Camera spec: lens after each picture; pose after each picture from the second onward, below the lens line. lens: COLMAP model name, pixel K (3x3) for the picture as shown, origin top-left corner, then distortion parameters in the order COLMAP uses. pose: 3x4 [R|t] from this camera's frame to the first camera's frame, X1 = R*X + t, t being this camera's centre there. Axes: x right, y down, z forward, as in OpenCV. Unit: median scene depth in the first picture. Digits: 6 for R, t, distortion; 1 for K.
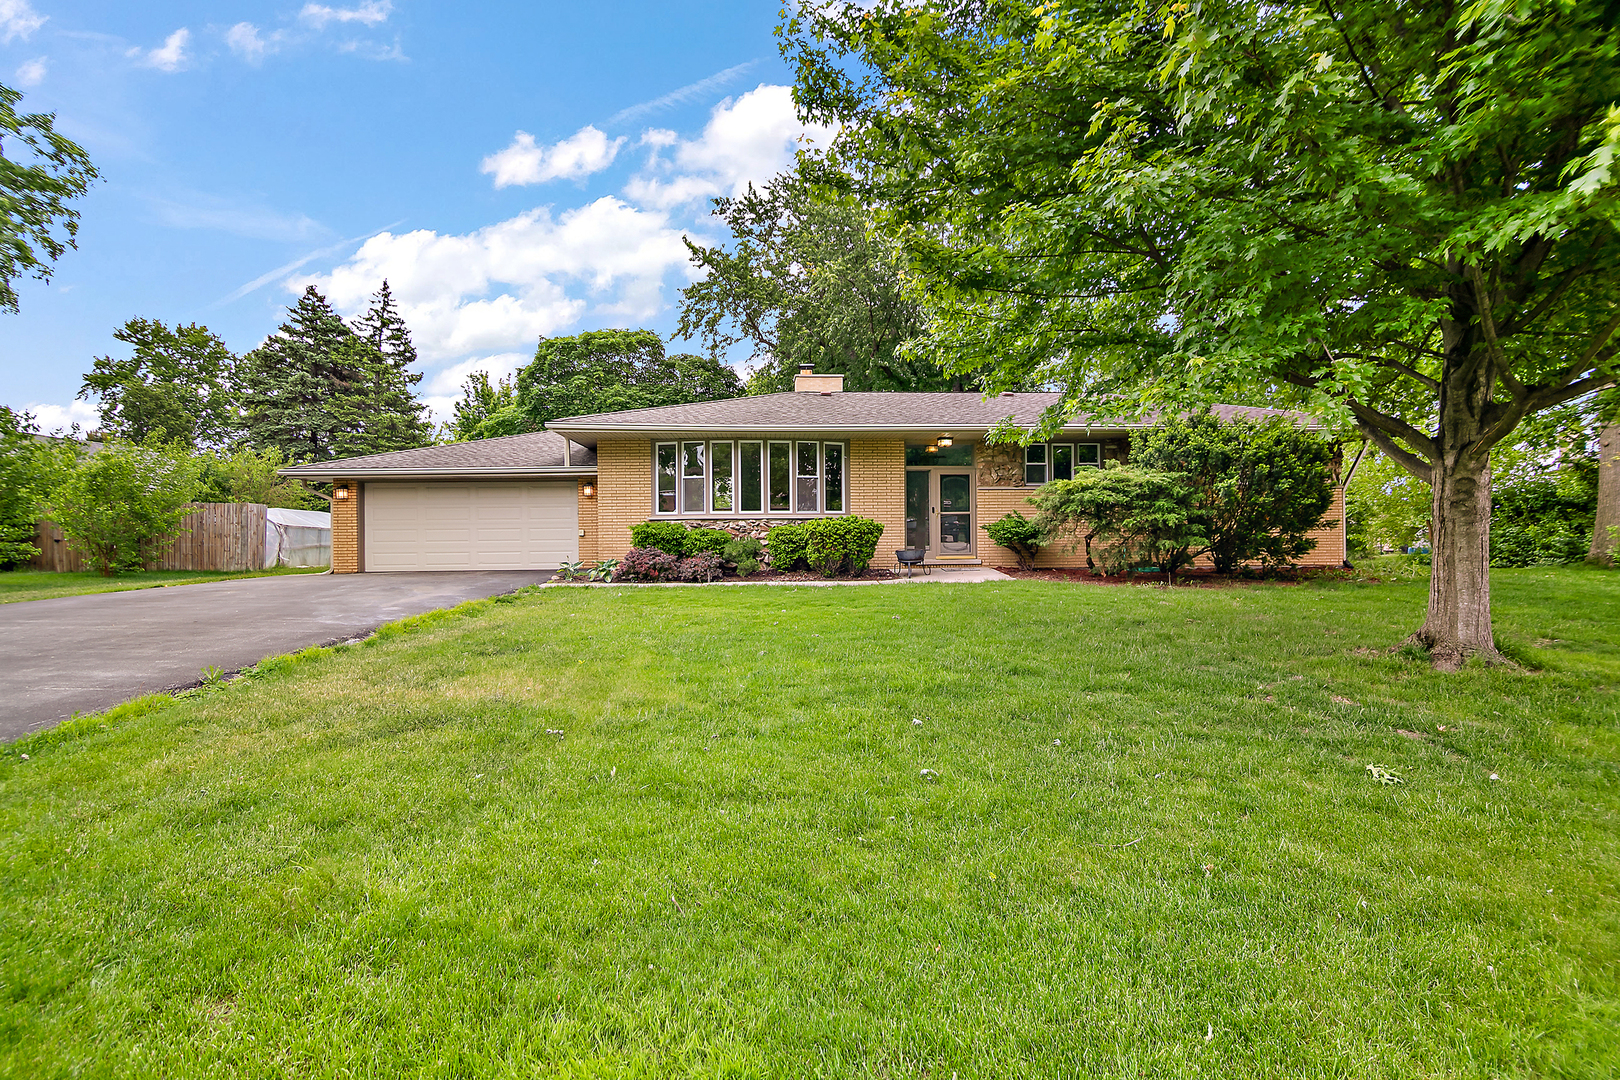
lens RADIAL K [[748.7, 0, 806.5], [0, 748.7, 538.4], [0, 0, 1]] dist [-0.023377, -0.000924]
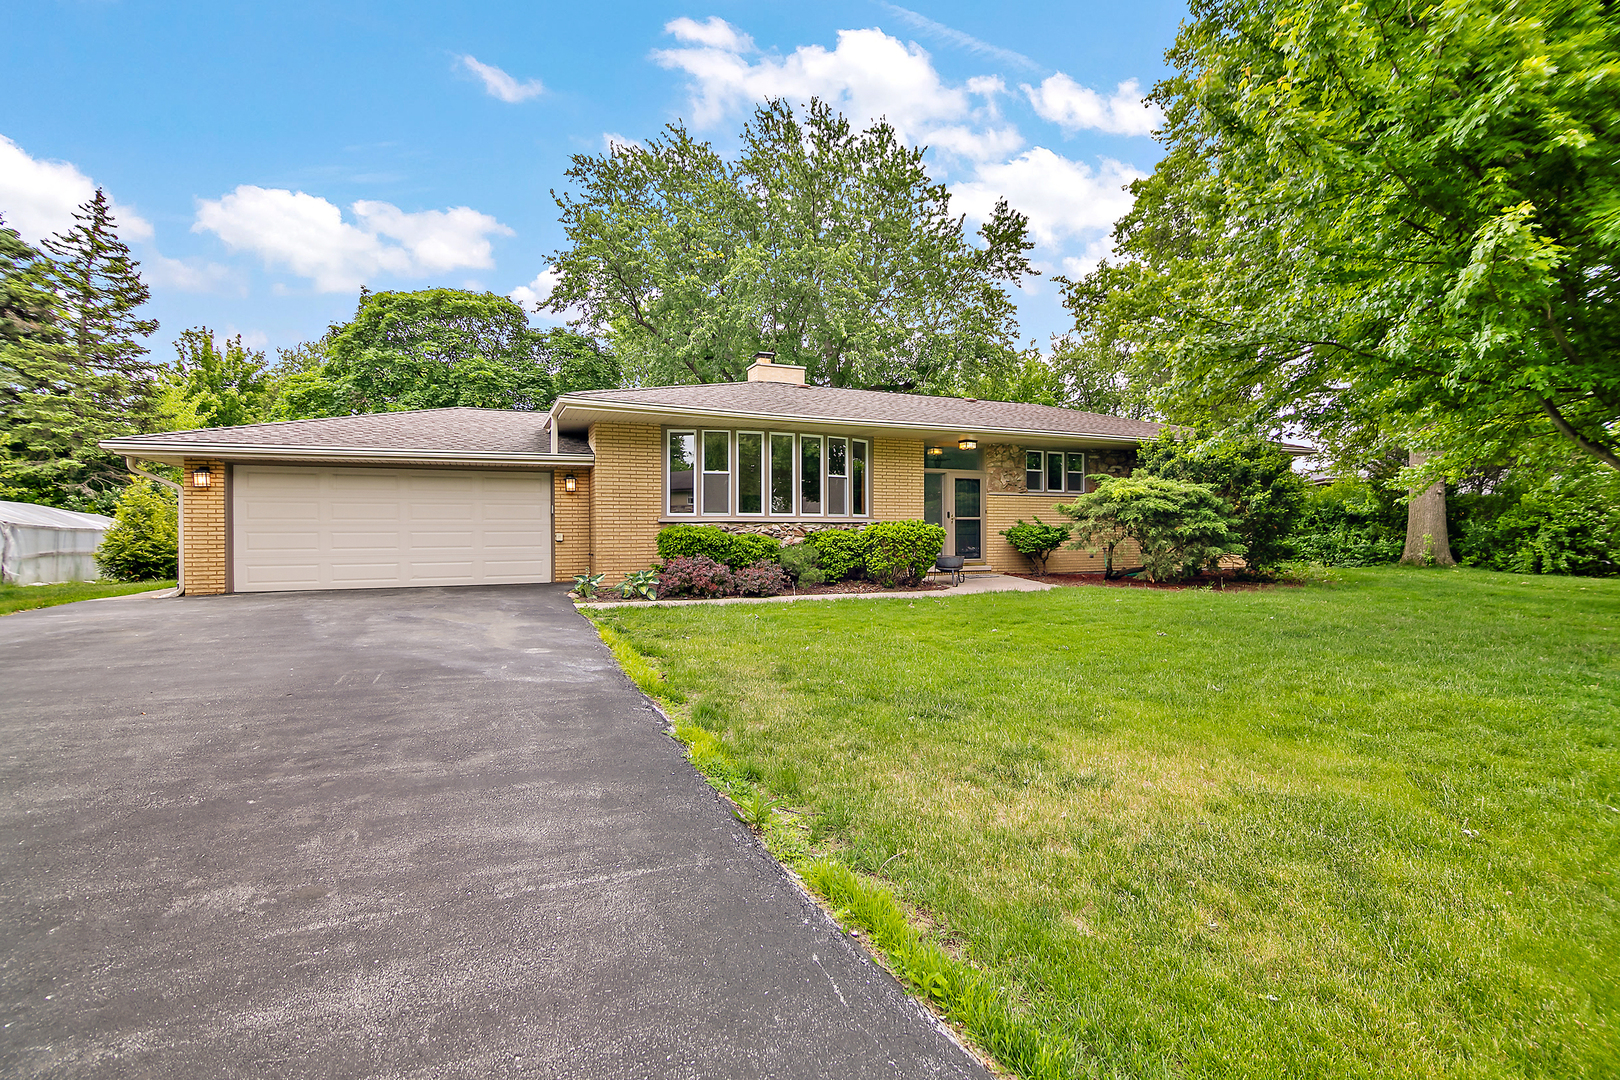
lens RADIAL K [[748.7, 0, 811.1], [0, 748.7, 539.8], [0, 0, 1]] dist [-0.023377, -0.000924]
pose [[0.936249, 0.001964, 0.351331, -0.334577], [-0.001916, 0.999998, -0.000483, -0.004885], [-0.351331, -0.000221, 0.936251, 0.160530]]
